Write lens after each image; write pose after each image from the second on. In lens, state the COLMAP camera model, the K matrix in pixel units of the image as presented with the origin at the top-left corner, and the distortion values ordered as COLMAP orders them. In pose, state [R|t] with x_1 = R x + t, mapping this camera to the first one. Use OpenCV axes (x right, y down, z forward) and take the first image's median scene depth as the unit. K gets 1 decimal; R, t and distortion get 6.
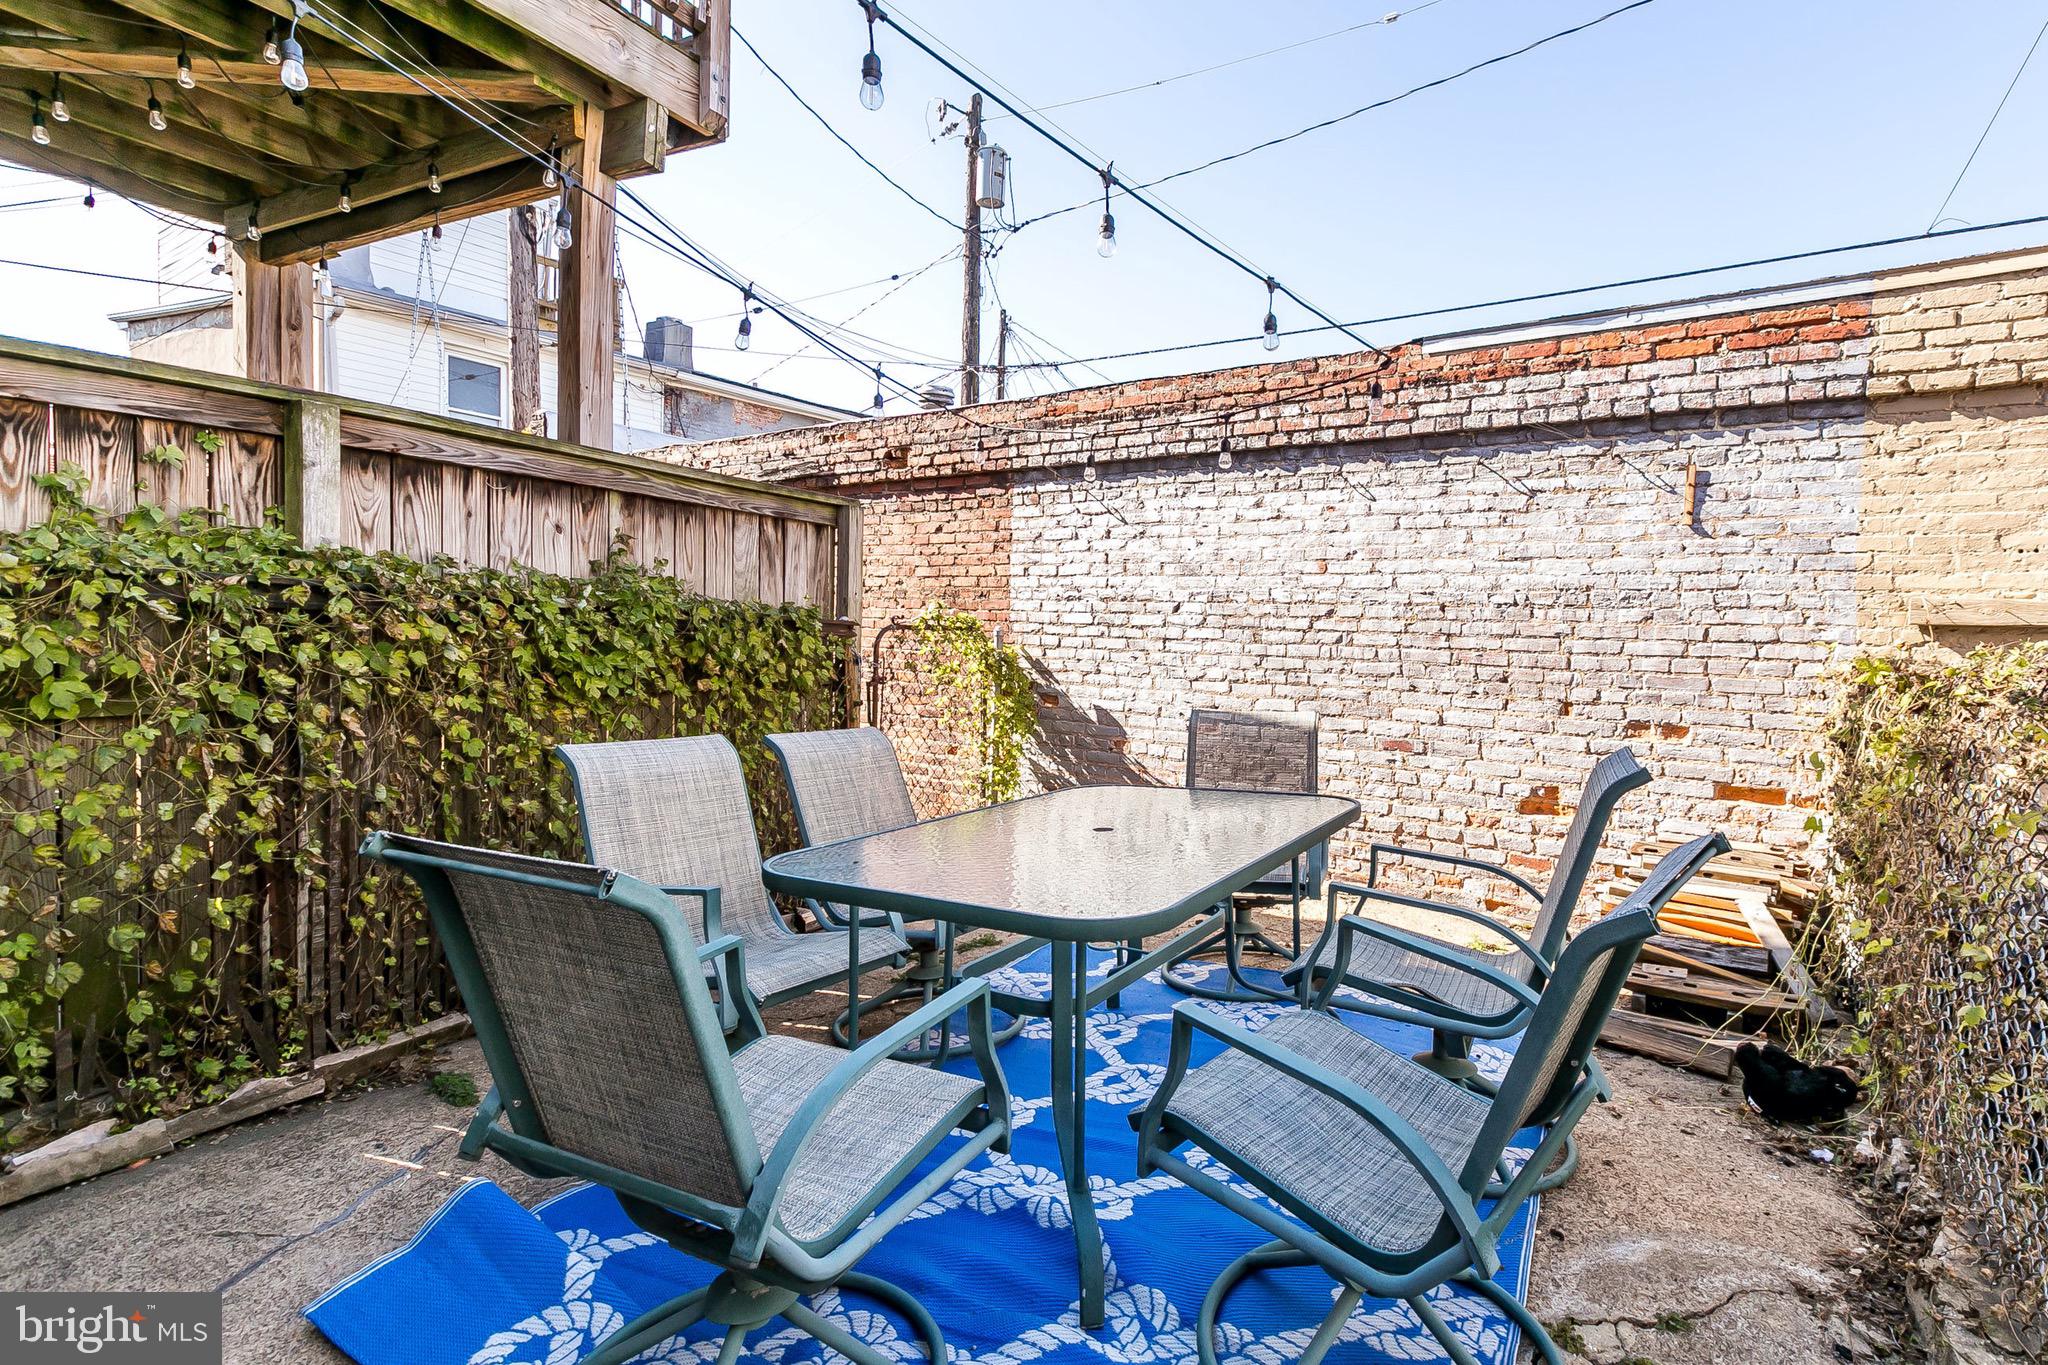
lens RADIAL K [[1042.2, 0, 1024.0], [0, 1042.2, 682.5], [0, 0, 1]] dist [-0.005338, 0.011477]
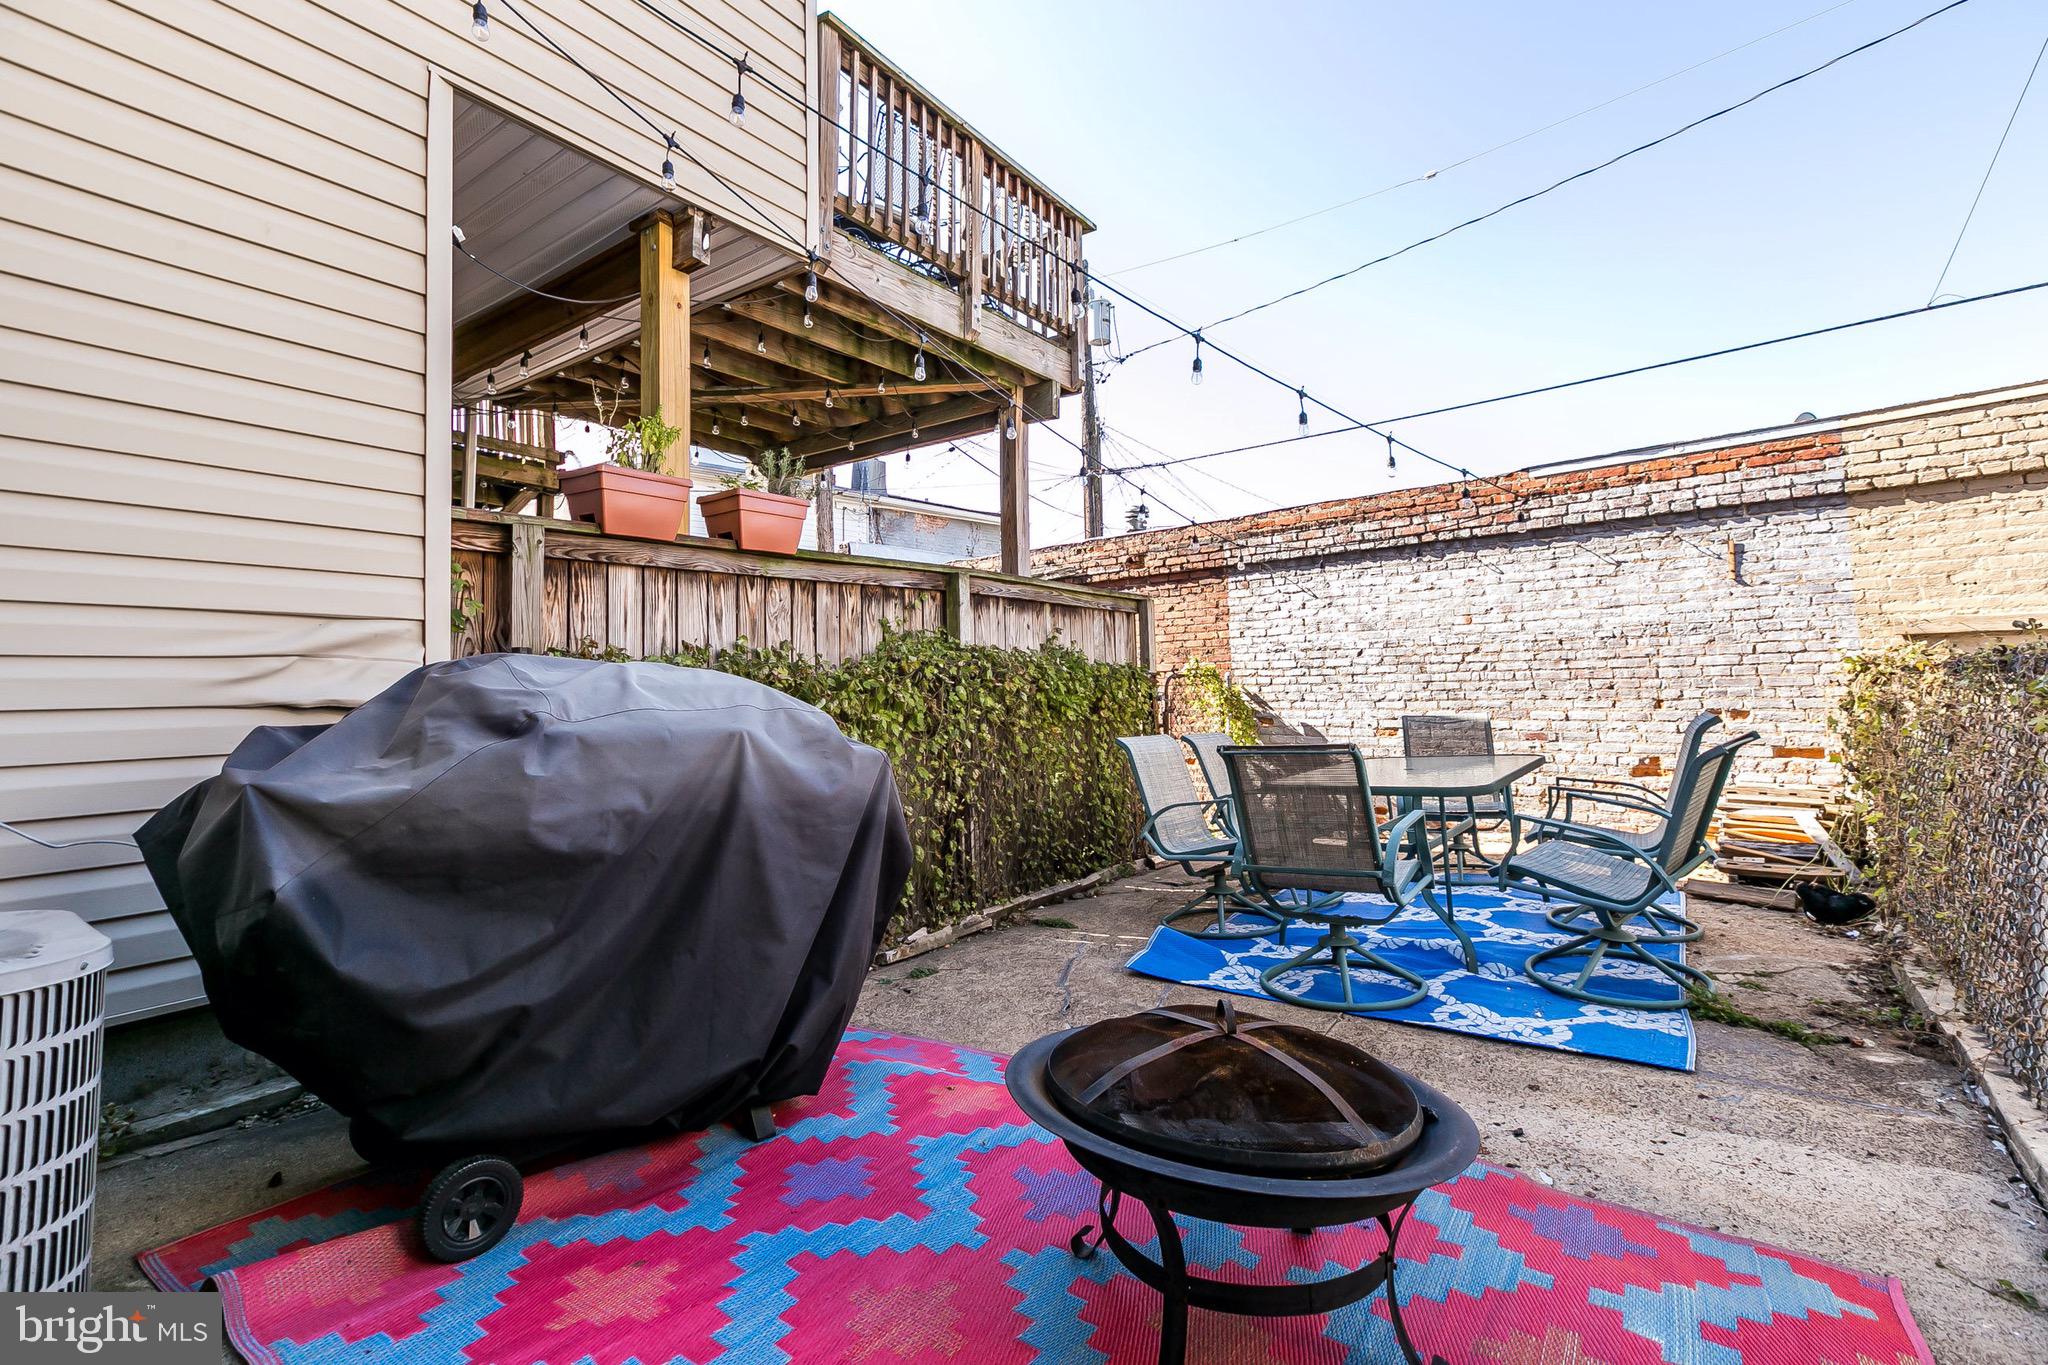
lens RADIAL K [[940.6, 0, 979.2], [0, 940.6, 651.6], [0, 0, 1]] dist [0.009697, -0.000305]
pose [[0.990990, -0.057933, -0.120758, -0.264105], [0.046969, 0.994674, -0.091746, 0.027377], [0.125430, 0.085248, 0.988433, -0.446718]]
